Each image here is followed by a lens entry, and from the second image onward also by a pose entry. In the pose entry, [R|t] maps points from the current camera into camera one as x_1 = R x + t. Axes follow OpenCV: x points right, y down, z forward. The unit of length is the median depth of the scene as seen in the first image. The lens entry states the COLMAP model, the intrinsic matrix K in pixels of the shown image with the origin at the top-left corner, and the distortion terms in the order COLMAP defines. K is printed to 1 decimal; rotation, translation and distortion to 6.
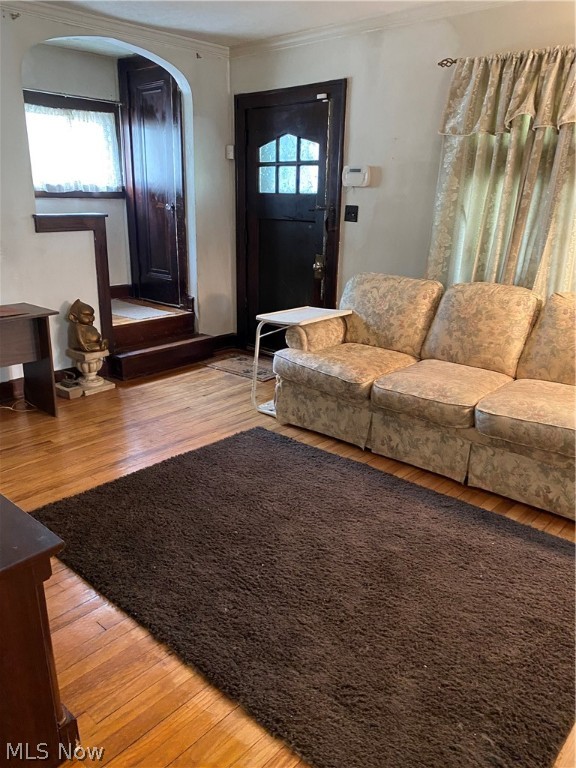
lens RADIAL K [[580.7, 0, 286.3], [0, 580.7, 379.7], [0, 0, 1]] dist [0.039130, -0.045602]
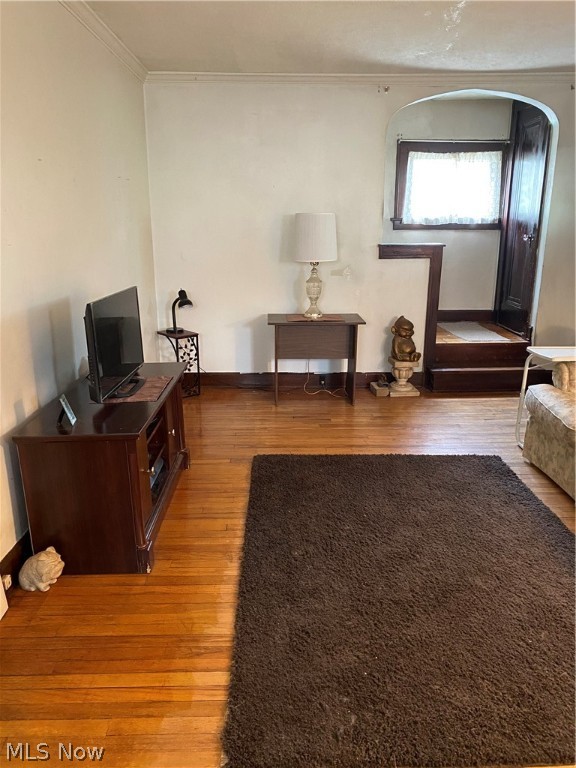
lens RADIAL K [[580.7, 0, 286.3], [0, 580.7, 379.7], [0, 0, 1]] dist [0.039130, -0.045602]
pose [[0.682450, 0.177070, -0.709161, 0.331412], [-0.208894, 0.976996, 0.042921, -0.011800], [0.700447, 0.118848, 0.703739, 0.022810]]
